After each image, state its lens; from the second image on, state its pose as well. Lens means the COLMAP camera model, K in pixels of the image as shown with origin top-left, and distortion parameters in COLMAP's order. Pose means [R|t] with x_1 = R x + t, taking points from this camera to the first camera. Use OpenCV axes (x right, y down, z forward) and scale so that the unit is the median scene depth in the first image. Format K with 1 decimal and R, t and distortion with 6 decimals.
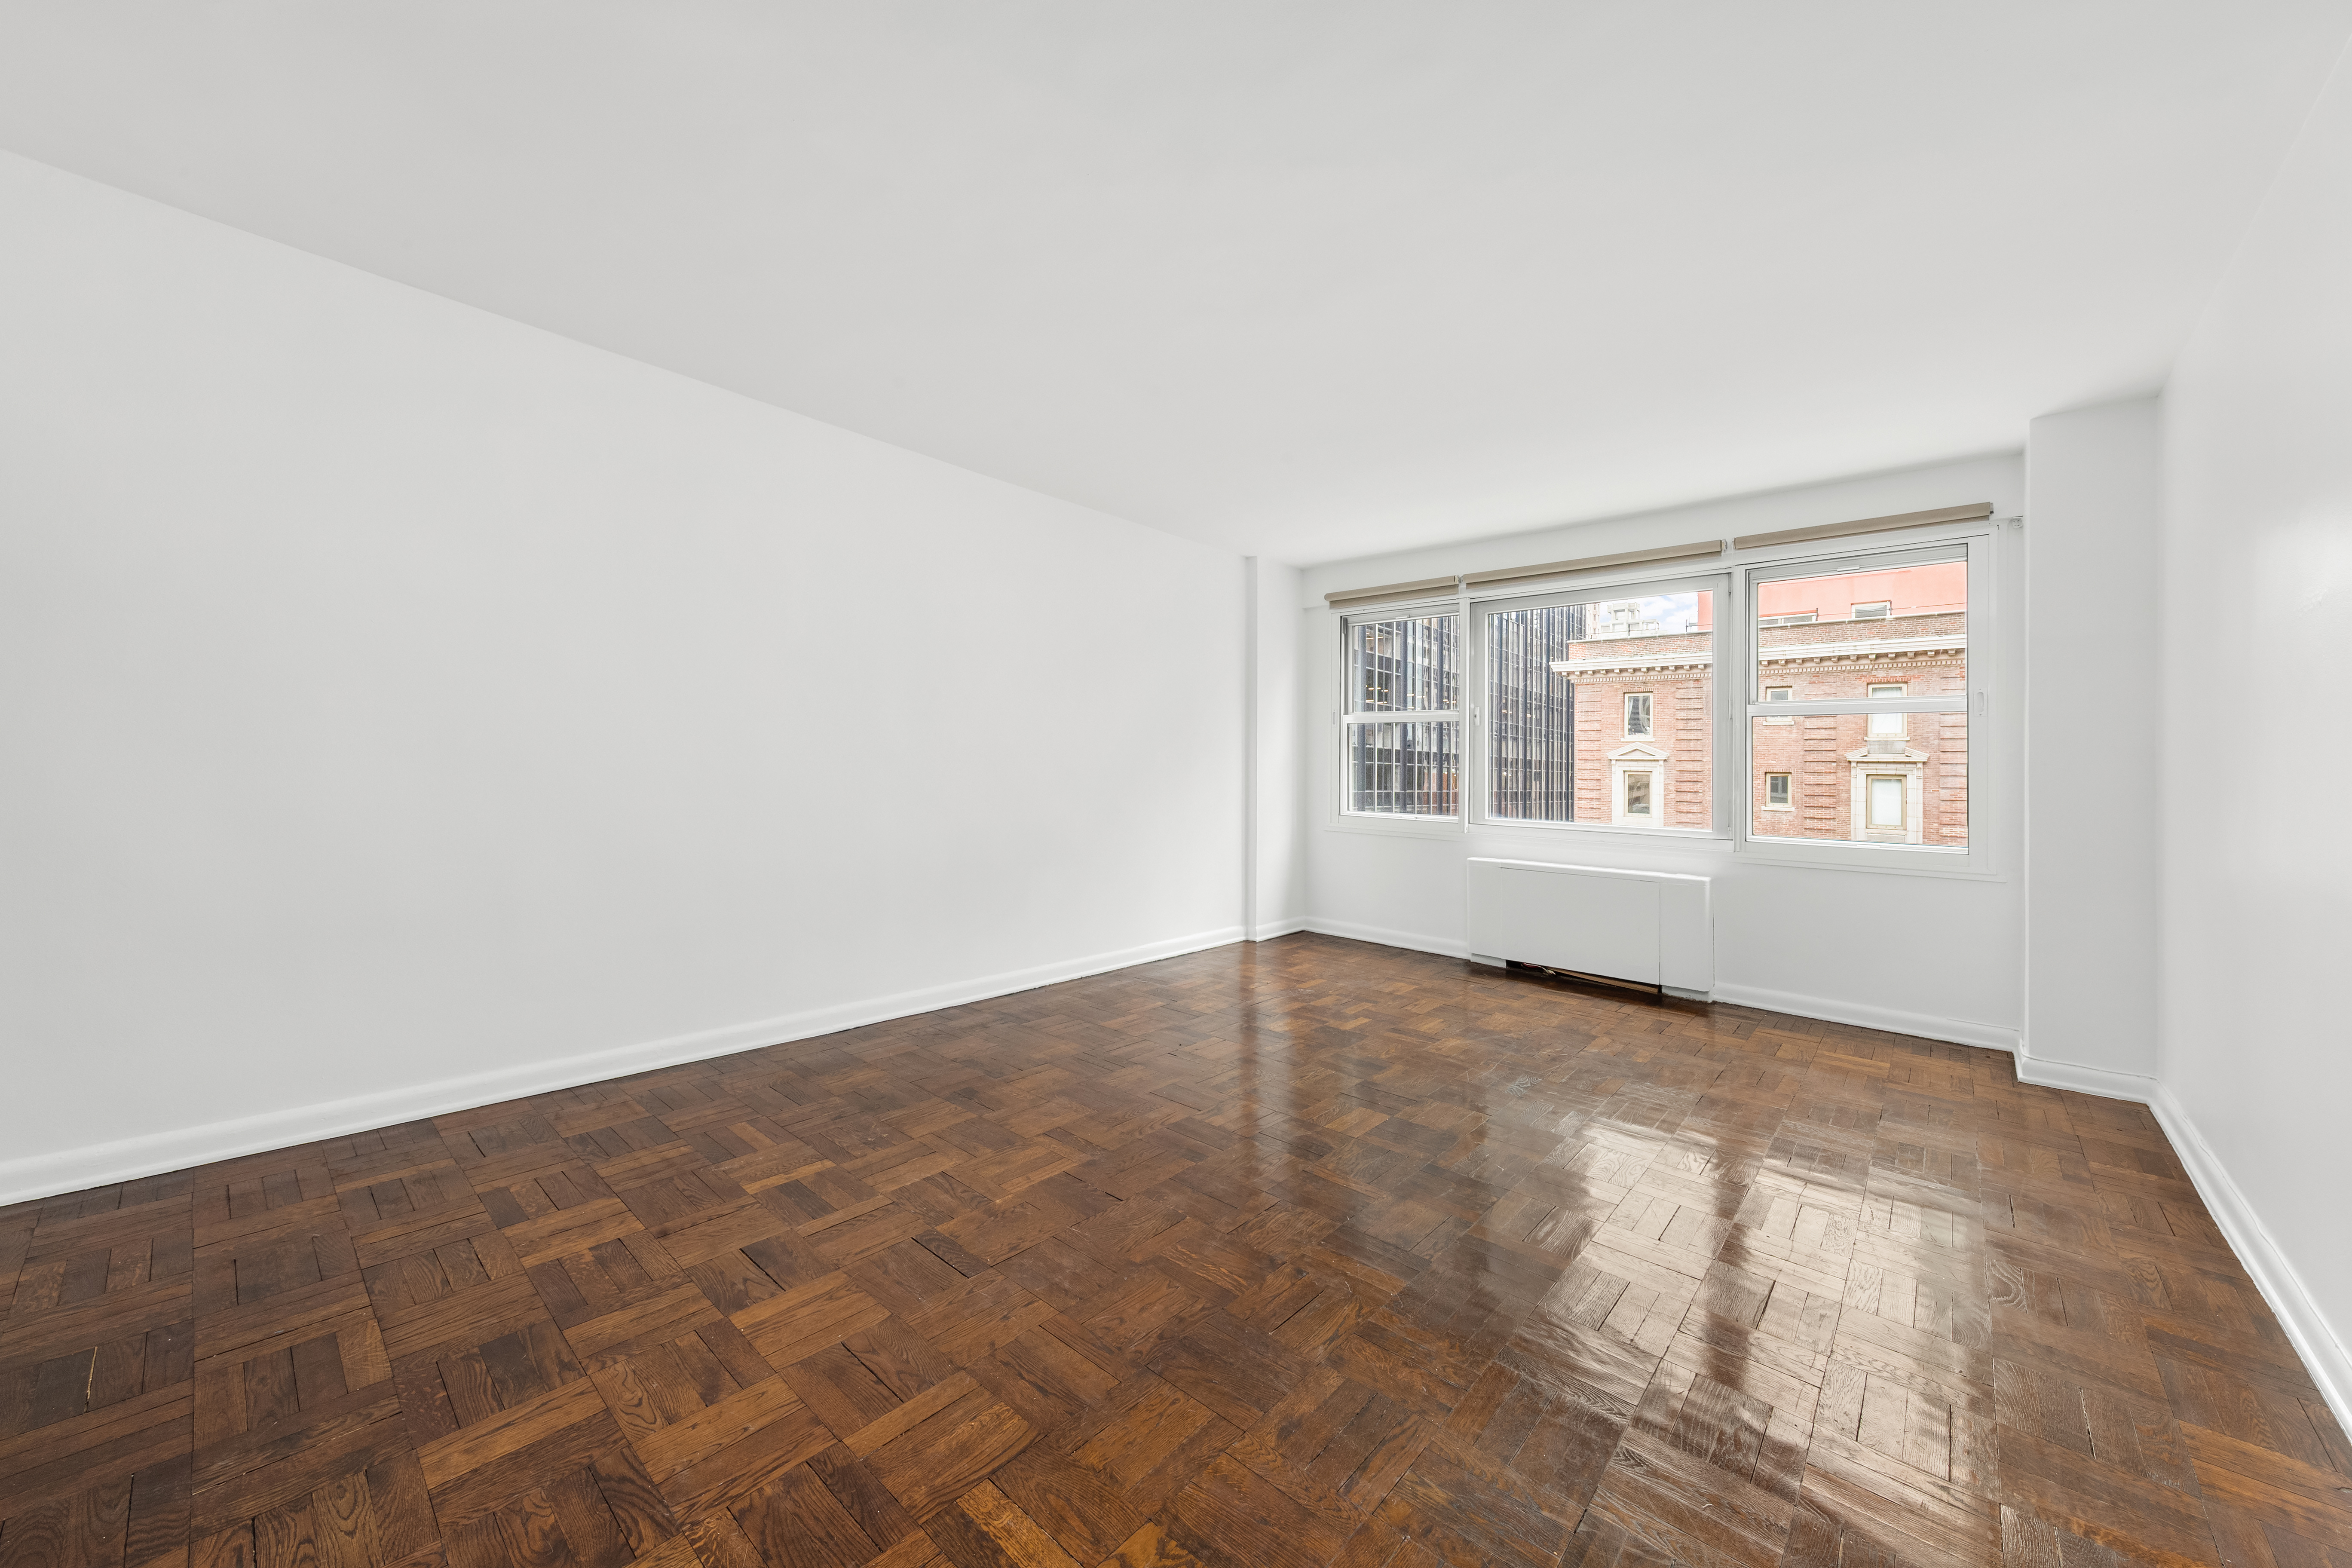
lens RADIAL K [[865.9, 0, 1181.7], [0, 865.9, 779.6], [0, 0, 1]] dist [0.003433, 0.000073]
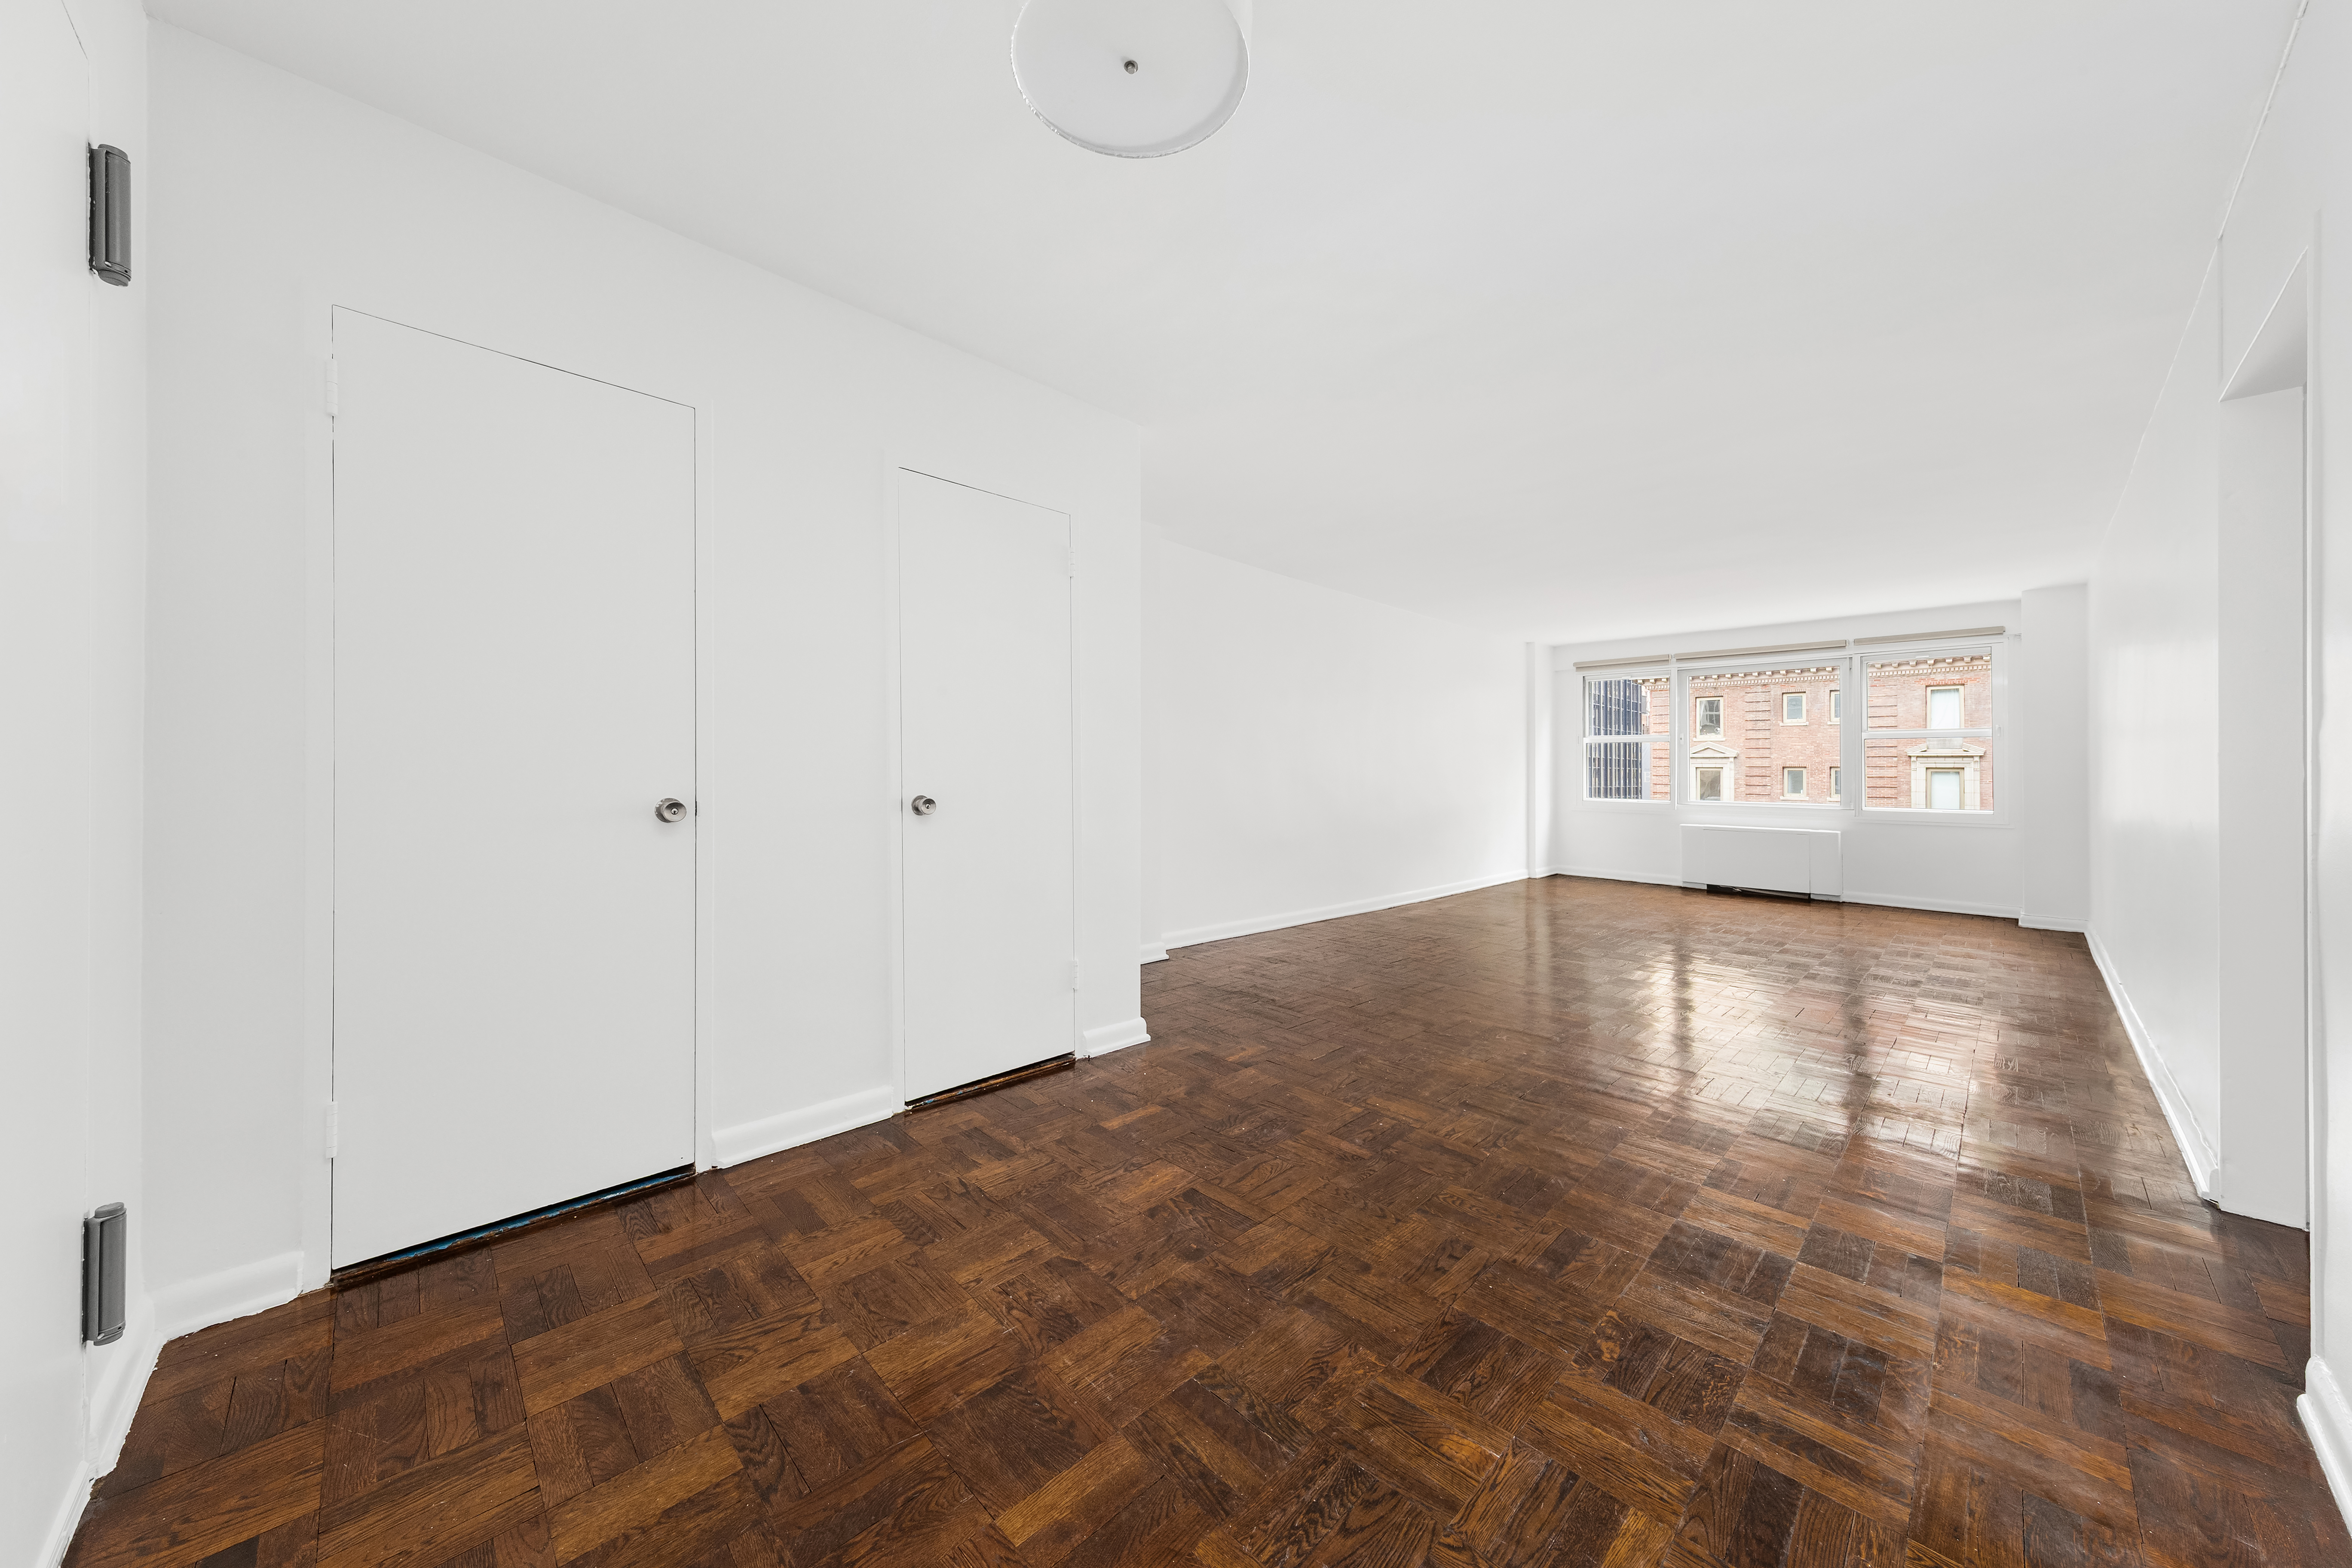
lens RADIAL K [[824.2, 0, 1165.8], [0, 824.2, 784.5], [0, 0, 1]] dist [-0.001410, -0.000101]
pose [[0.997045, -0.012298, -0.075832, -0.266094], [0.012646, 0.999912, 0.004098, -0.002421], [0.075774, -0.005045, 0.997112, -0.326070]]
